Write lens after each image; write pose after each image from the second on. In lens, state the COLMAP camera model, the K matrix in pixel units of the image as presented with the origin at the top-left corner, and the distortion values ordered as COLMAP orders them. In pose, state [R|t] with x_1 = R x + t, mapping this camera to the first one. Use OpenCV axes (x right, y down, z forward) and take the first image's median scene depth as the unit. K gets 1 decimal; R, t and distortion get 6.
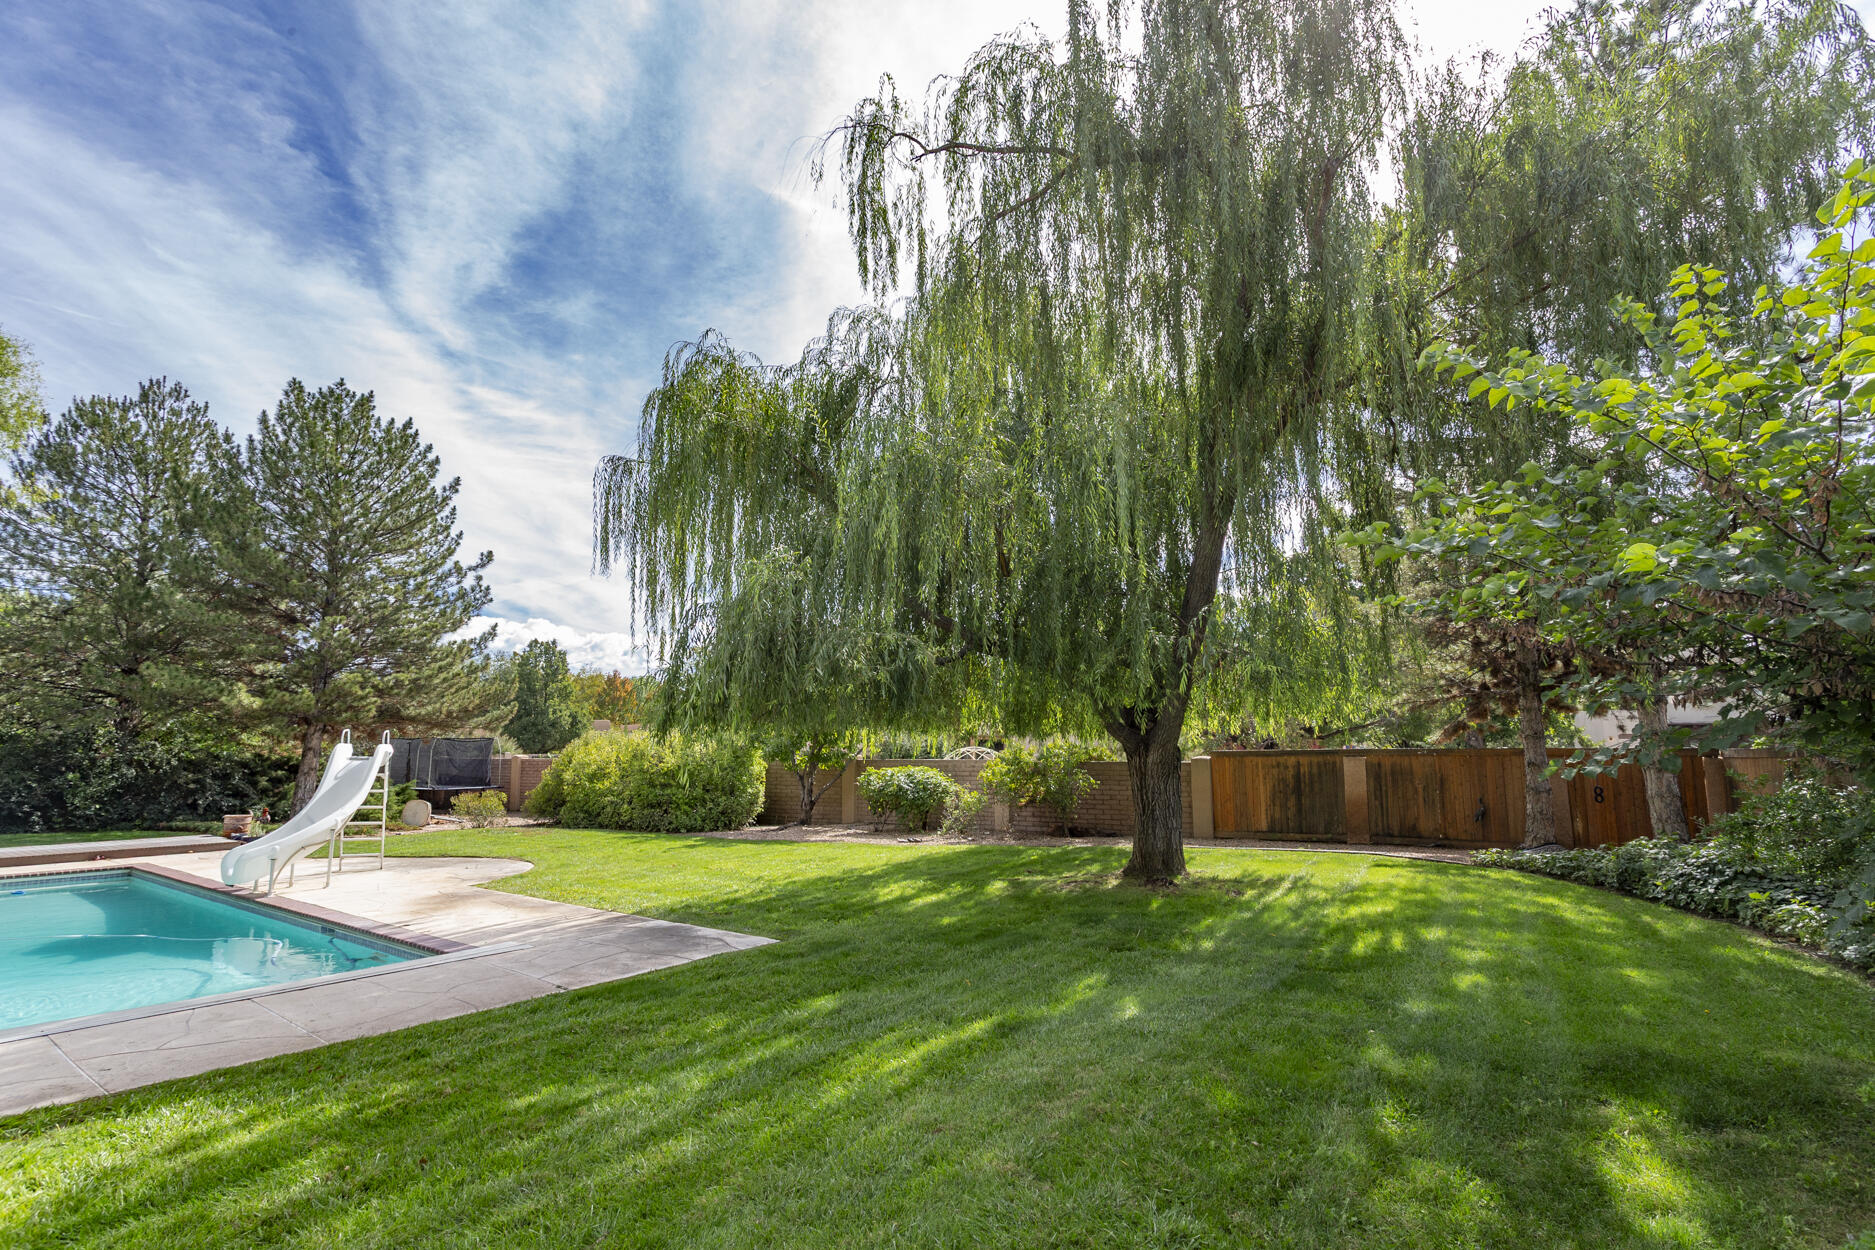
lens RADIAL K [[929.7, 0, 938.4], [0, 929.7, 612.2], [0, 0, 1]] dist [0.007376, -0.000255]
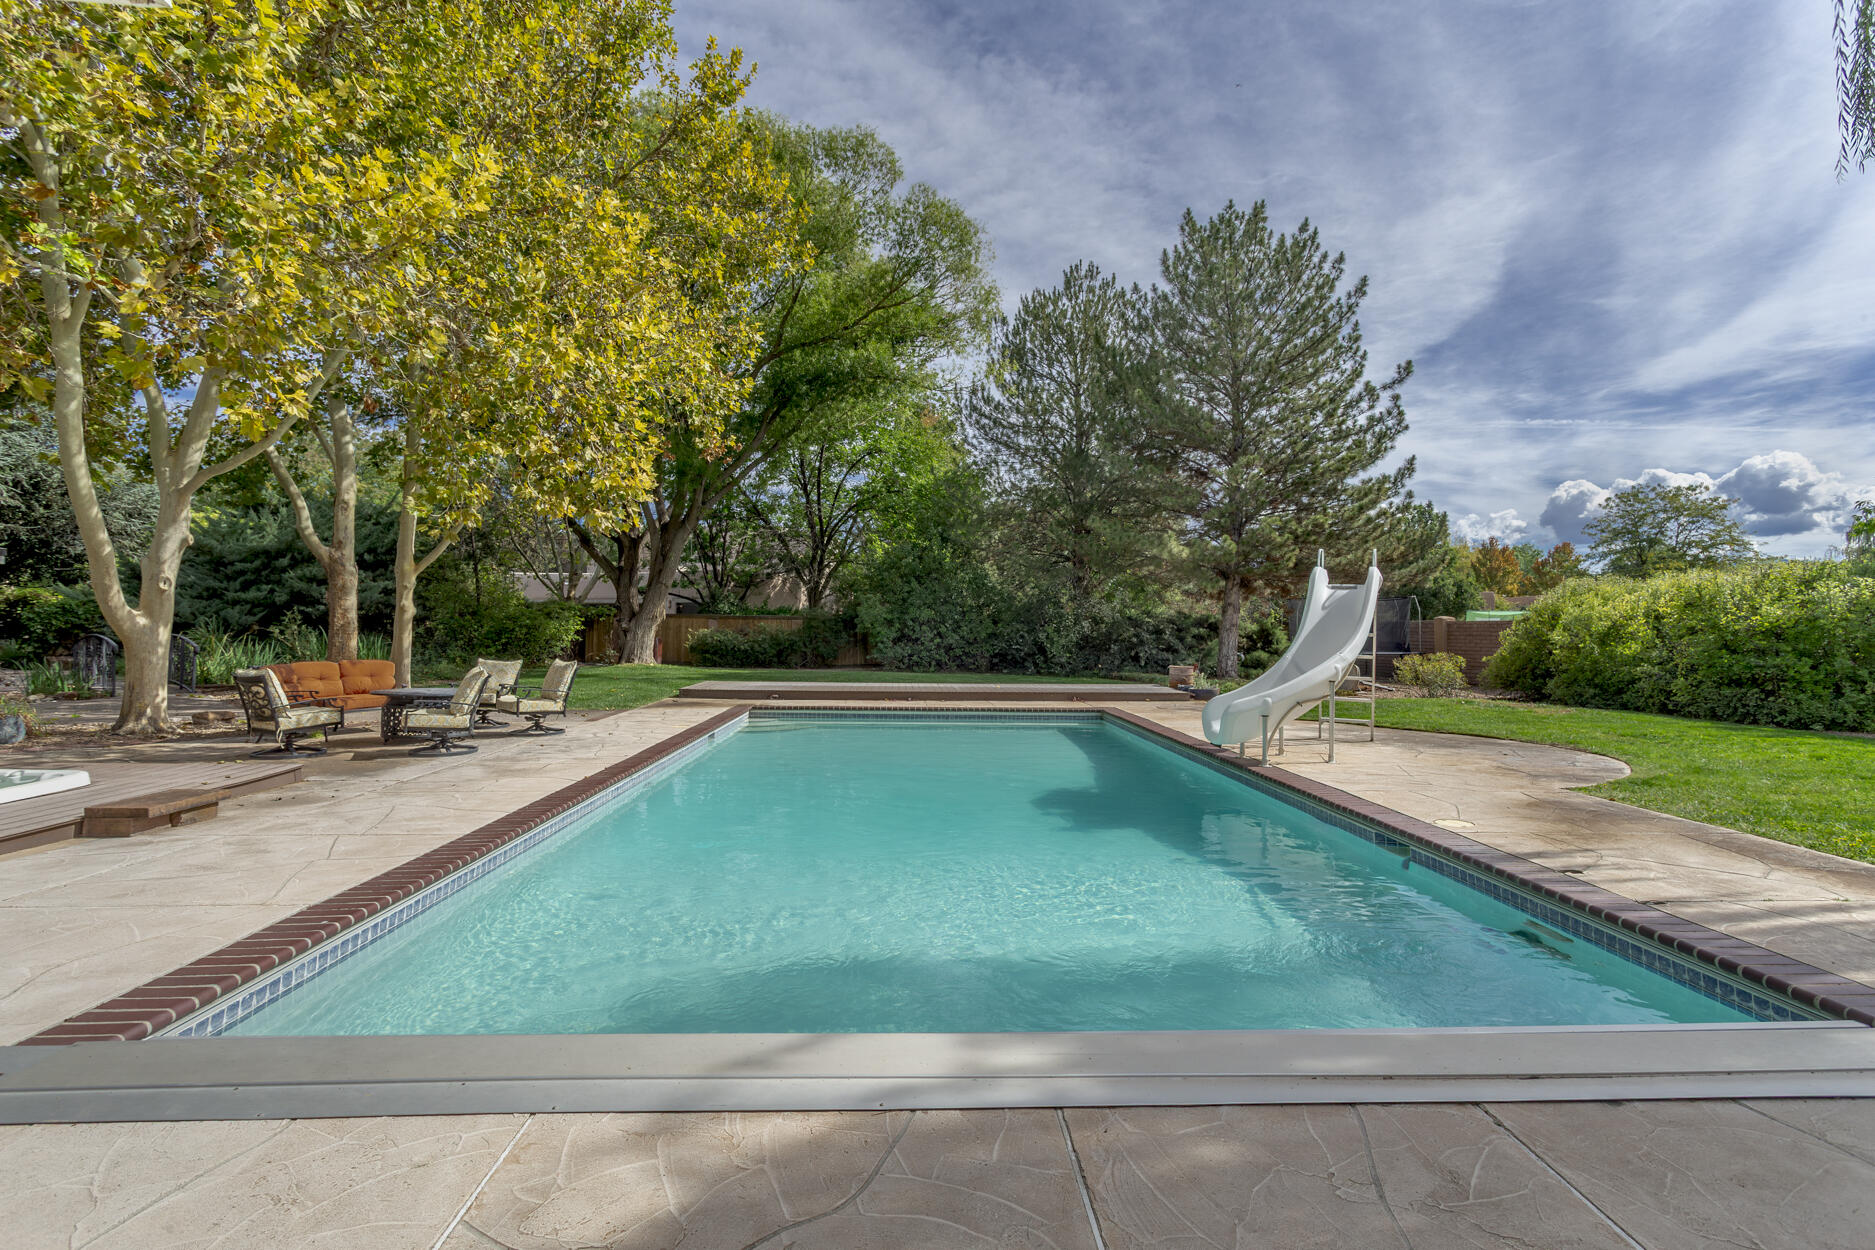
lens RADIAL K [[929.7, 0, 937.1], [0, 929.7, 628.0], [0, 0, 1]] dist [0.007376, -0.000255]
pose [[0.652908, 0.012610, -0.757332, -0.146809], [0.098838, 0.989894, 0.101692, 0.043633], [0.750961, -0.141249, 0.645063, 0.156539]]
